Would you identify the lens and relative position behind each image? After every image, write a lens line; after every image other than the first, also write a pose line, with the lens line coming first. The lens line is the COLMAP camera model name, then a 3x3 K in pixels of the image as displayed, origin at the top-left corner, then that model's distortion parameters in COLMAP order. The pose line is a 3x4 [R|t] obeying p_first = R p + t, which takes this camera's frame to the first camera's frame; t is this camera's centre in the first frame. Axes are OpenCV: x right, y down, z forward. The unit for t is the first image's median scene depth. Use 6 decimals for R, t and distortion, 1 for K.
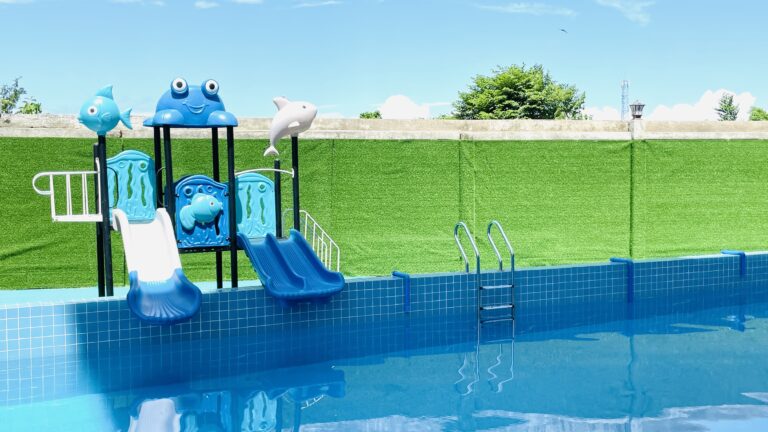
lens RADIAL K [[820.7, 0, 386.4], [0, 820.7, 208.0], [0, 0, 1]] dist [0.074253, 0.000000]
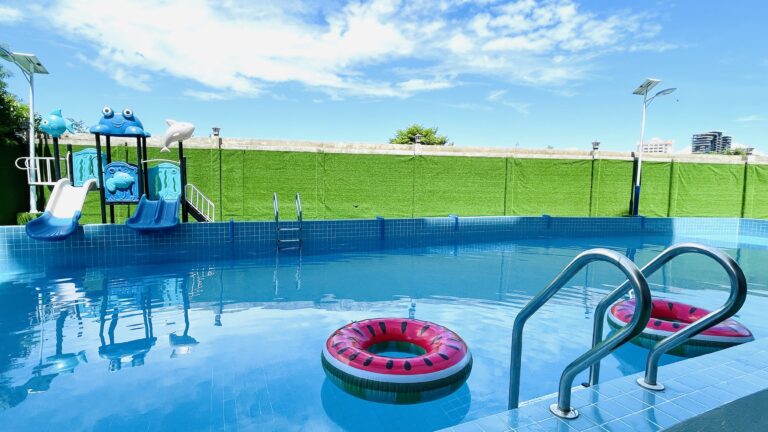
lens RADIAL K [[387.0, 0, 380.0], [0, 387.0, 222.5], [0, 0, 1]] dist [-0.004191, -0.000878]
pose [[0.997596, 0.030002, -0.062475, 0.375690], [-0.026595, 0.998151, 0.054655, 0.029866], [0.063999, -0.052862, 0.996549, 0.177096]]
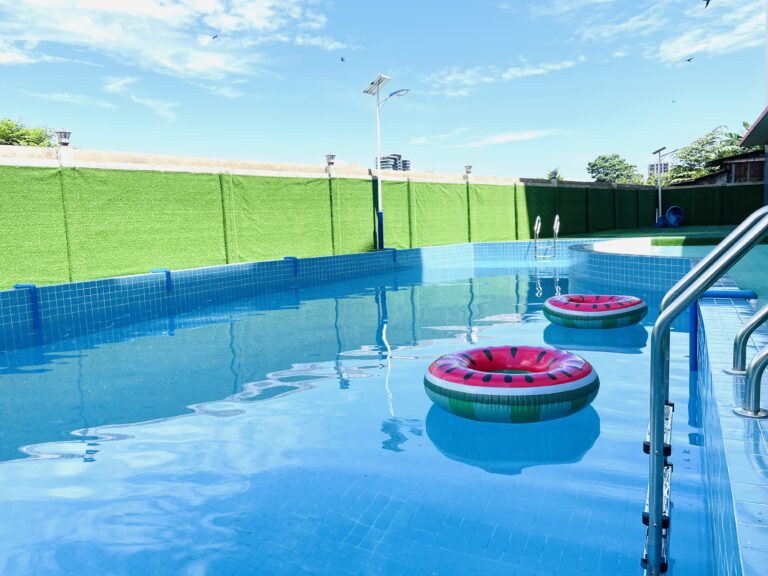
lens RADIAL K [[583.4, 0, 395.7], [0, 583.4, 296.6], [0, 0, 1]] dist [0.040646, -0.049649]
pose [[0.801045, -0.099817, 0.590223, 0.251914], [0.060408, 0.994445, 0.086194, 0.048080], [-0.595548, -0.033391, 0.802625, 0.249976]]
